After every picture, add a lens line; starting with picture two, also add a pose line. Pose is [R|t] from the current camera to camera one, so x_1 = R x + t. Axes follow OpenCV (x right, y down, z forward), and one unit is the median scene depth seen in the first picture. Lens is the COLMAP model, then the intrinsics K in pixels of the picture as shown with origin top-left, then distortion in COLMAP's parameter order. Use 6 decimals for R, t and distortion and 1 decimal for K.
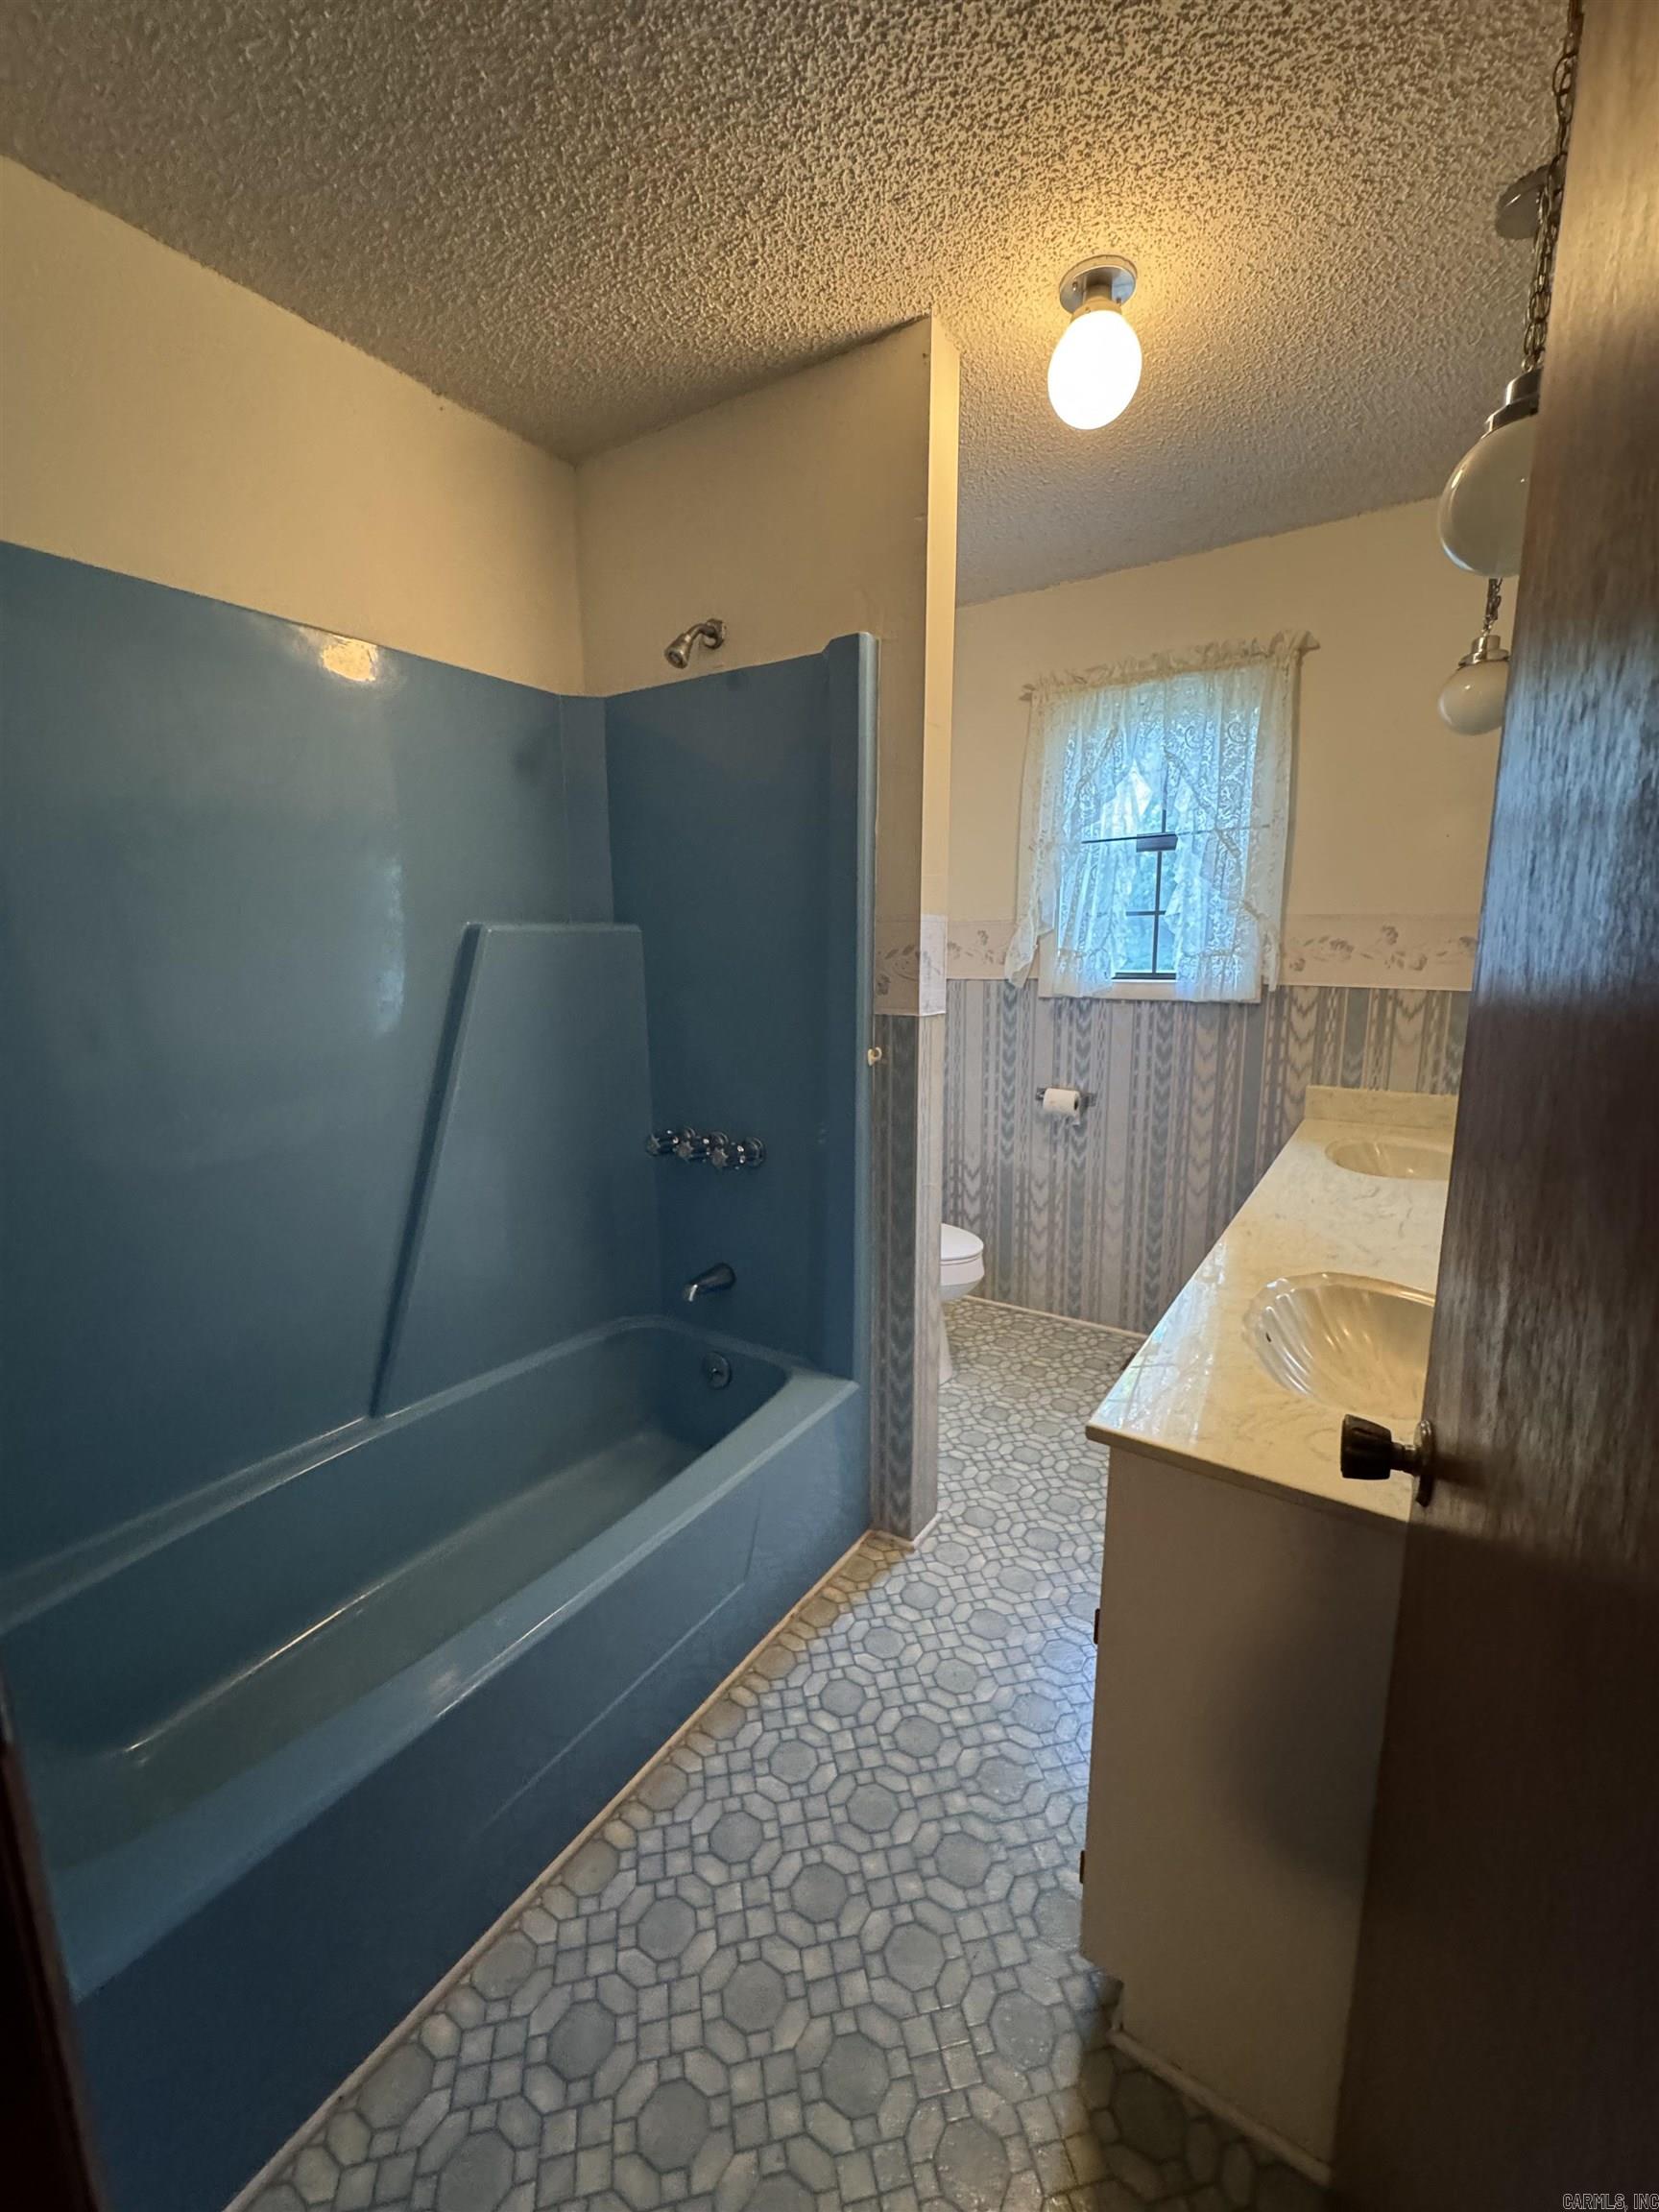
lens RADIAL K [[891.3, 0, 829.5], [0, 891.3, 1106.0], [0, 0, 1]] dist [-0.001993, 0.000361]
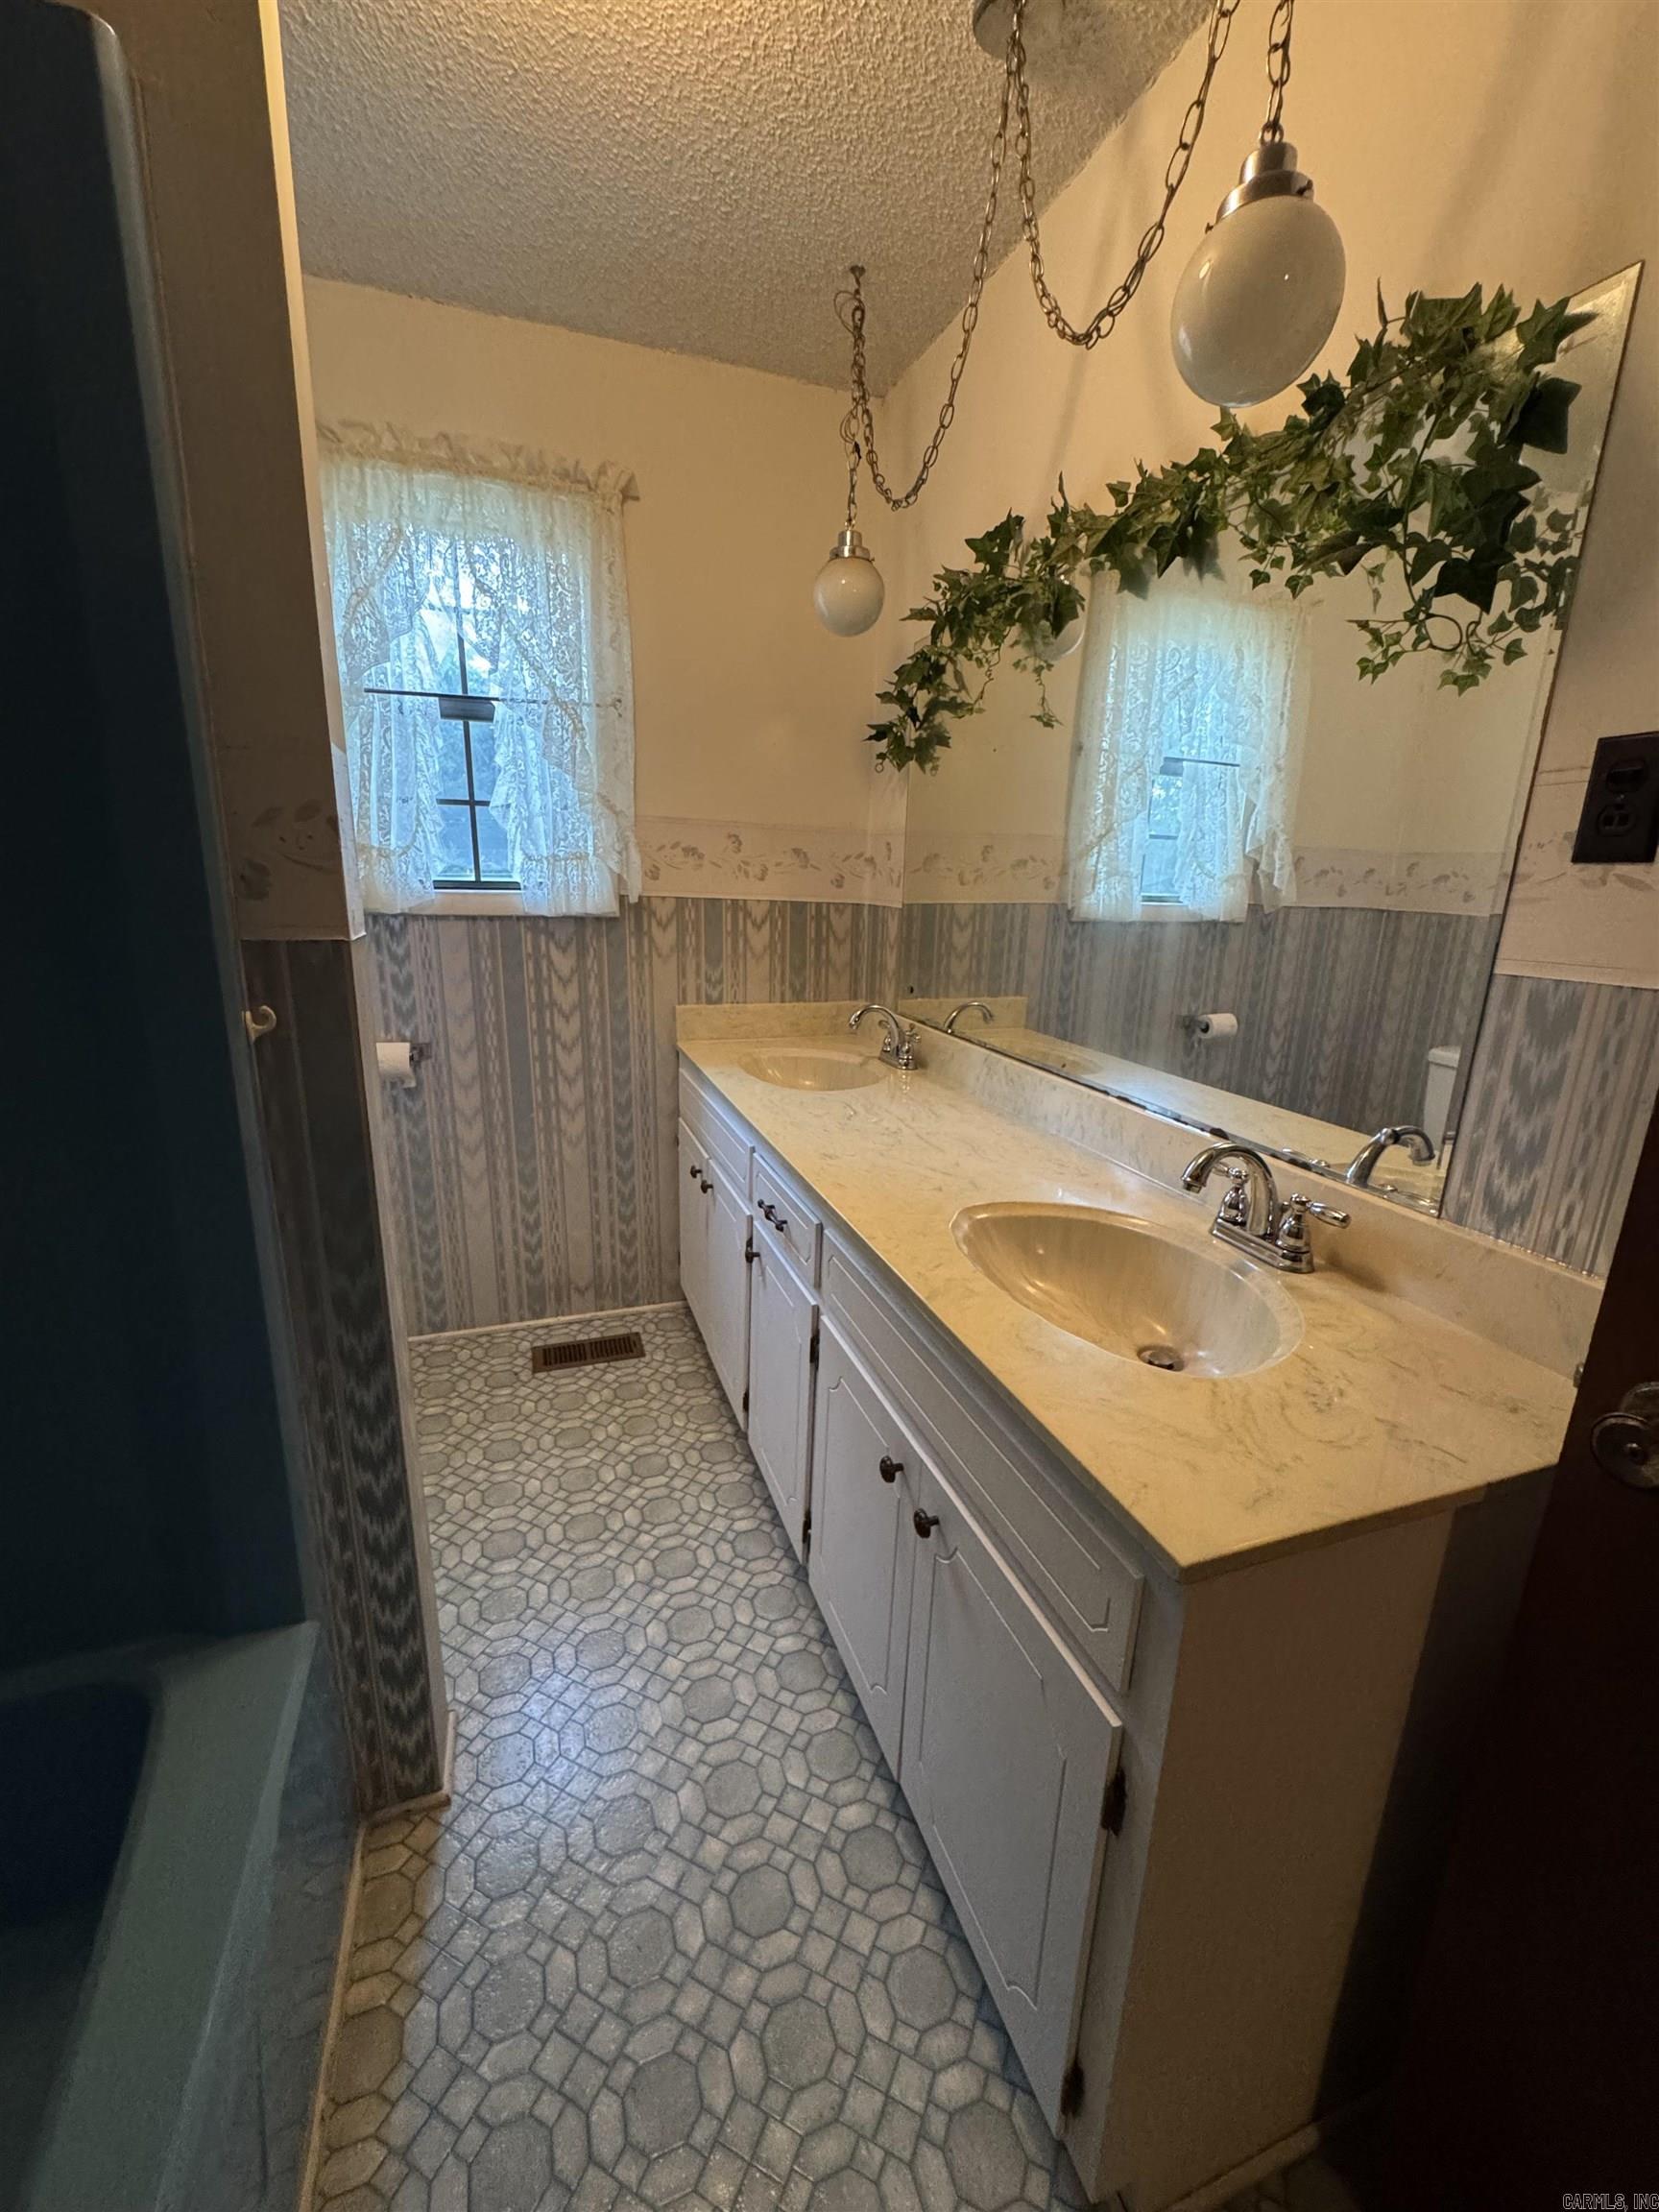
lens RADIAL K [[891.3, 0, 829.5], [0, 891.3, 1106.0], [0, 0, 1]] dist [-0.001993, 0.000361]
pose [[0.599440, -0.178652, 0.780228, -0.110977], [0.114147, 0.983890, 0.137588, -0.029371], [-0.792239, 0.006585, 0.610175, 0.302481]]
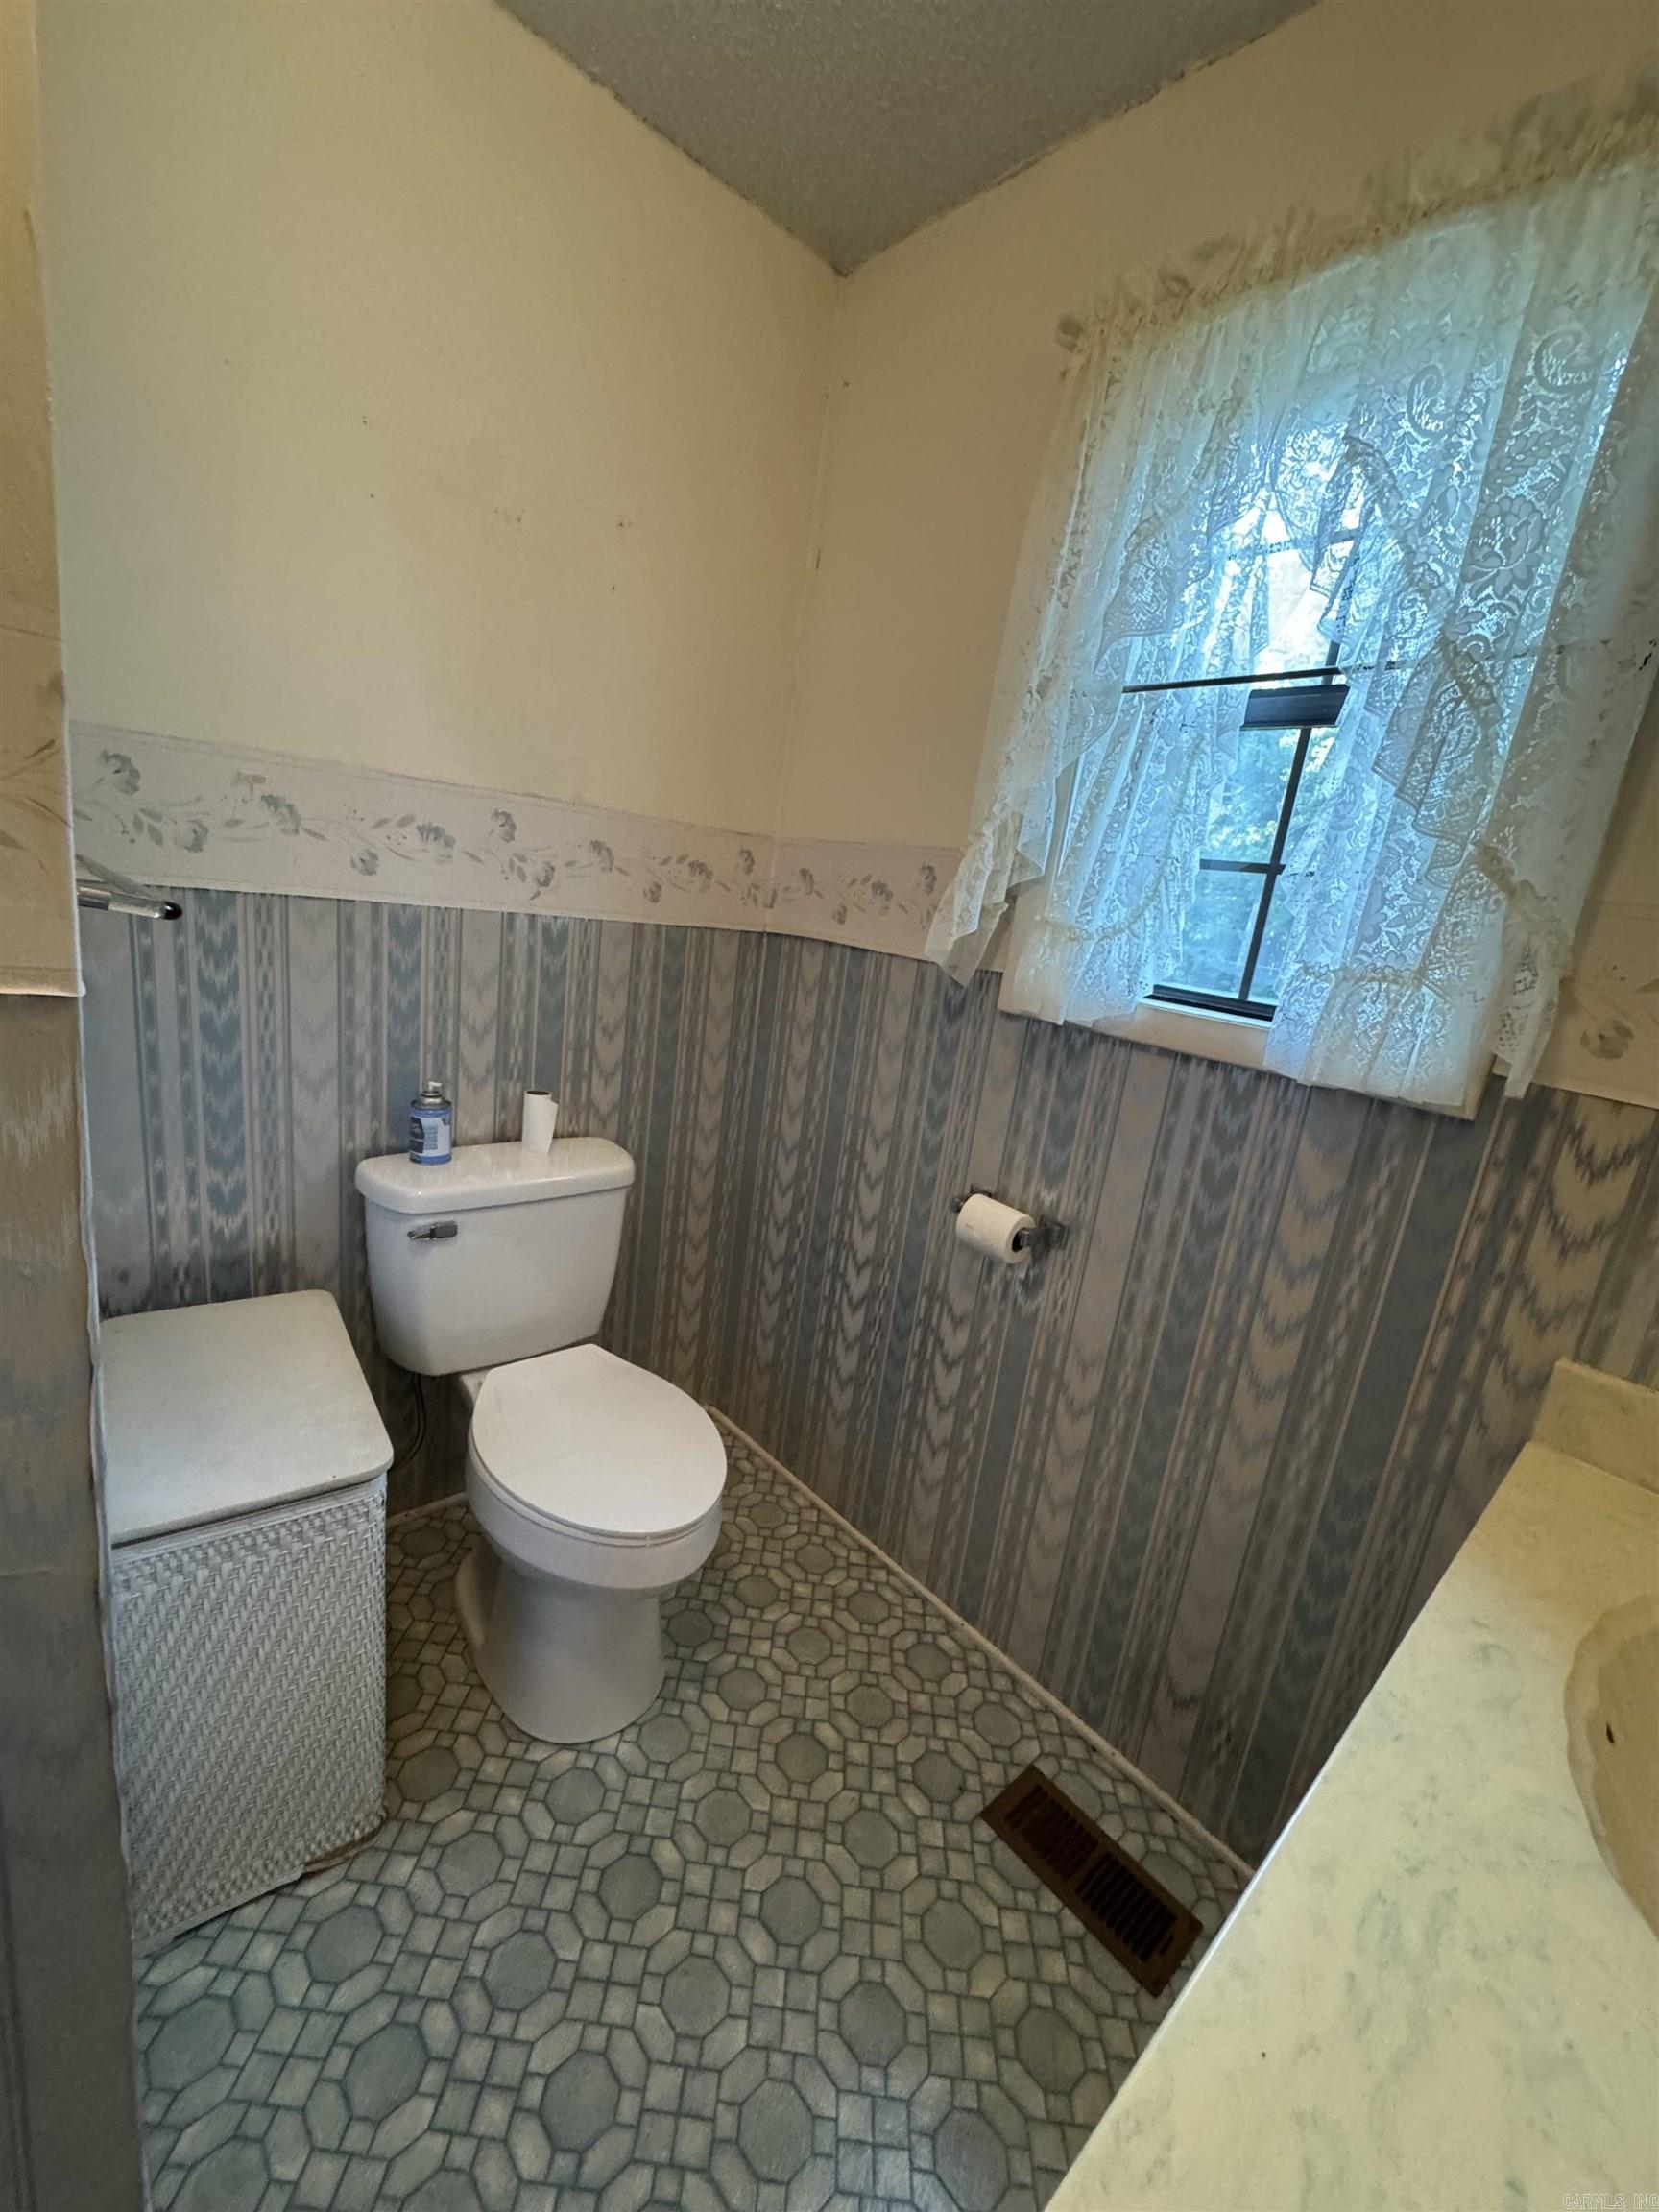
lens RADIAL K [[886.0, 0, 829.5], [0, 886.0, 1106.0], [0, 0, 1]] dist [-0.000636, -0.001937]
pose [[0.960378, 0.192665, -0.201381, 0.290505], [-0.185294, 0.981142, 0.055017, -0.090910], [0.208183, -0.015522, 0.977967, 0.564203]]
